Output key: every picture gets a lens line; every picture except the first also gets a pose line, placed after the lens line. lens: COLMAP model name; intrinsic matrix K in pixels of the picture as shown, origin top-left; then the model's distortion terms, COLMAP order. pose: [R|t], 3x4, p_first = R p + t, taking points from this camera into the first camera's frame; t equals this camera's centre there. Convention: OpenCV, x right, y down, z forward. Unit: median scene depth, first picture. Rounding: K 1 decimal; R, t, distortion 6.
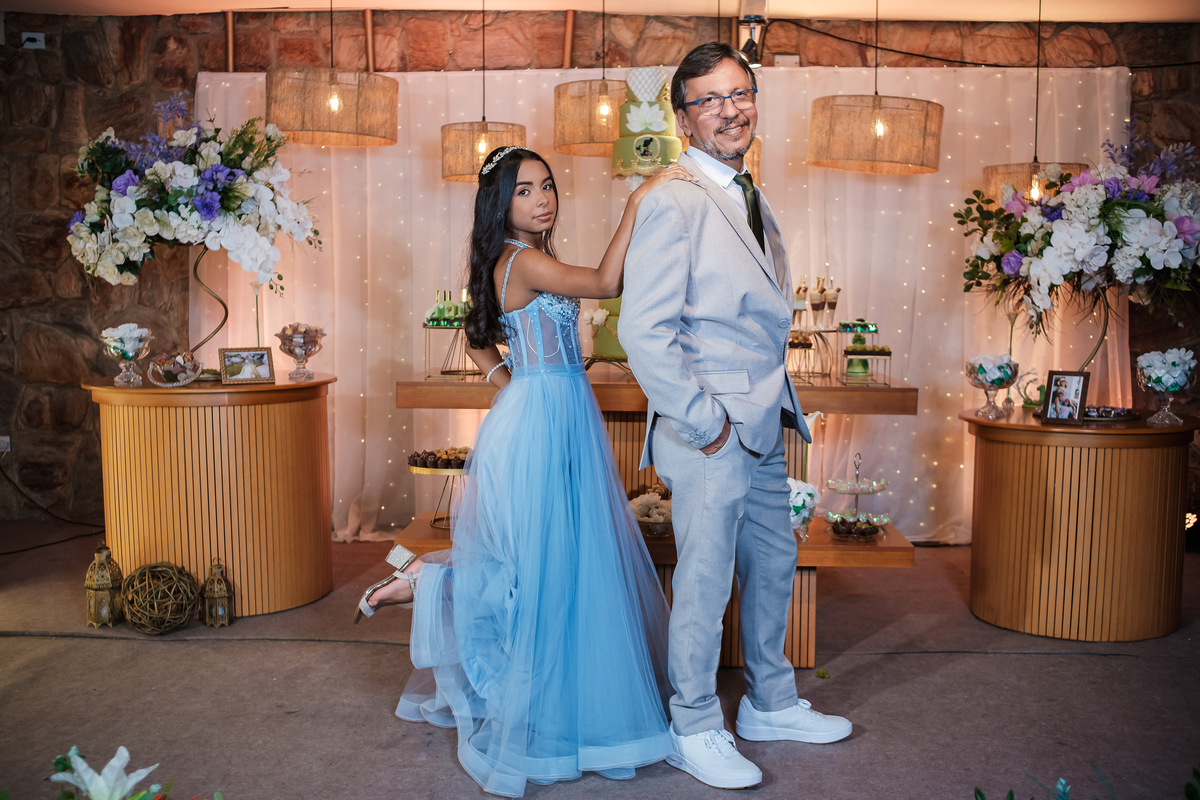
lens RADIAL K [[1207.7, 0, 603.9], [0, 1207.7, 389.7], [0, 0, 1]] dist [-0.007885, 0.000000]
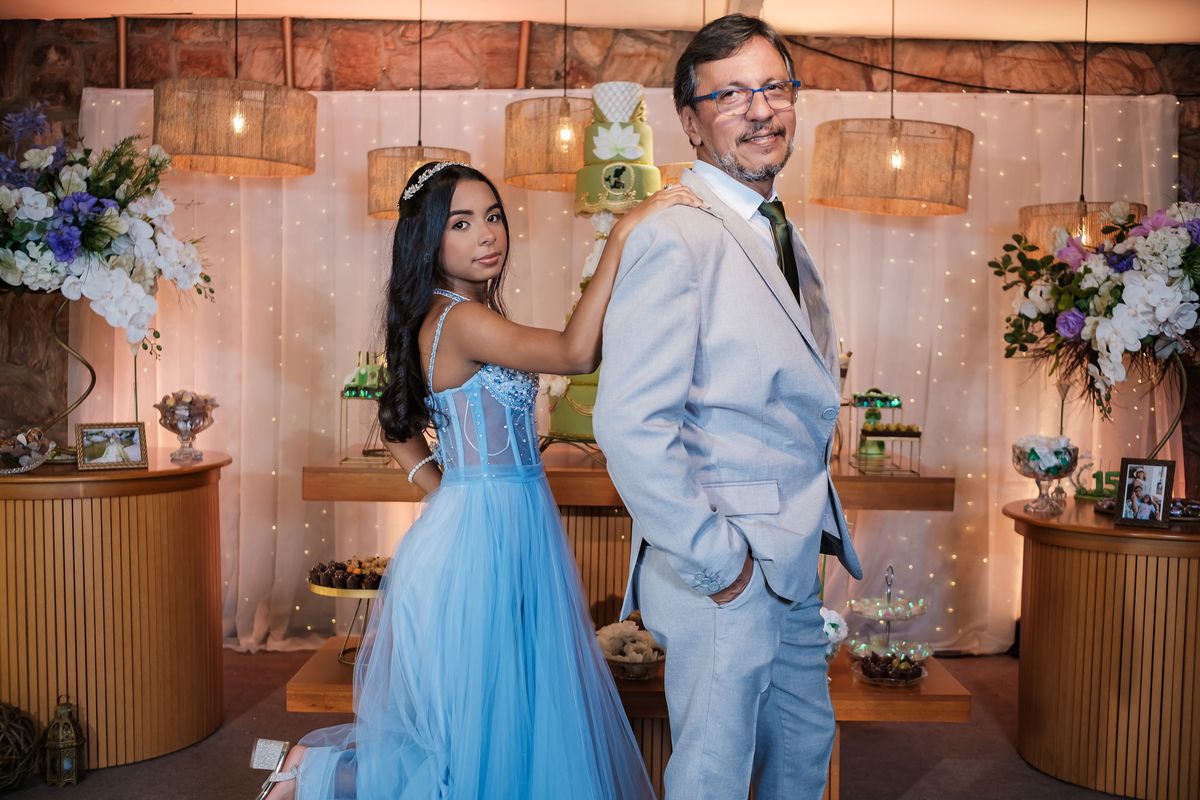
lens RADIAL K [[1207.7, 0, 597.7], [0, 1207.7, 393.7], [0, 0, 1]] dist [-0.007885, 0.000000]
pose [[0.999434, 0.005581, 0.033174, -0.004665], [-0.004326, 0.999276, -0.037786, -0.024570], [-0.033361, 0.037621, 0.998735, 0.193068]]
